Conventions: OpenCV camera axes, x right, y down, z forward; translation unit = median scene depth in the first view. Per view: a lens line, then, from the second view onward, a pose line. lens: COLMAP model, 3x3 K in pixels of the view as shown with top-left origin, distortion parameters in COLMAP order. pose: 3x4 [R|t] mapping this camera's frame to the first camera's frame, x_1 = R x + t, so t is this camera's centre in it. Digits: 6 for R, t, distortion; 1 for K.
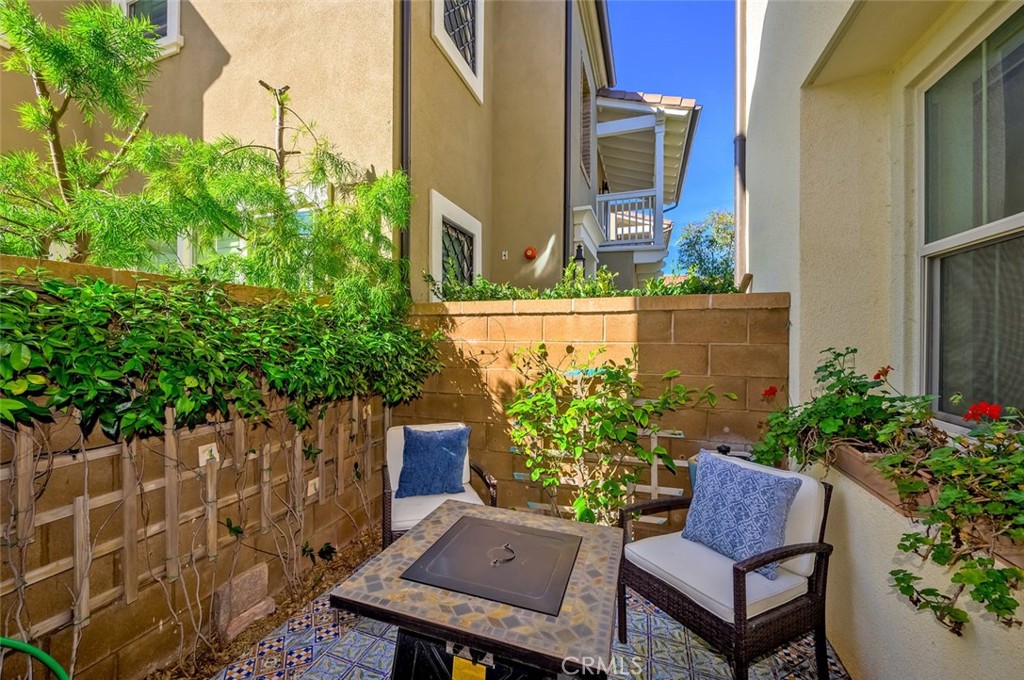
lens RADIAL K [[413.0, 0, 487.4], [0, 413.0, 336.8], [0, 0, 1]] dist [0.000564, 0.000317]
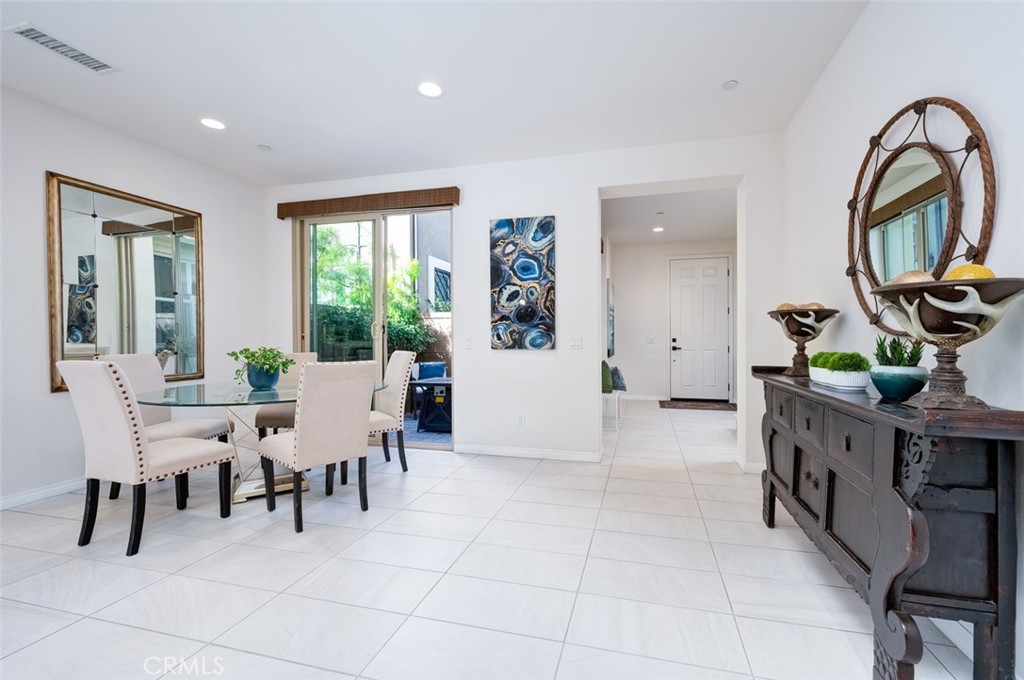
lens RADIAL K [[413.0, 0, 536.9], [0, 413.0, 343.5], [0, 0, 1]] dist [0.000564, 0.000317]
pose [[0.992799, -0.010695, 0.119315, 0.140638], [0.009577, 0.999905, 0.009943, 0.052770], [-0.119410, -0.008729, 0.992807, -1.037144]]
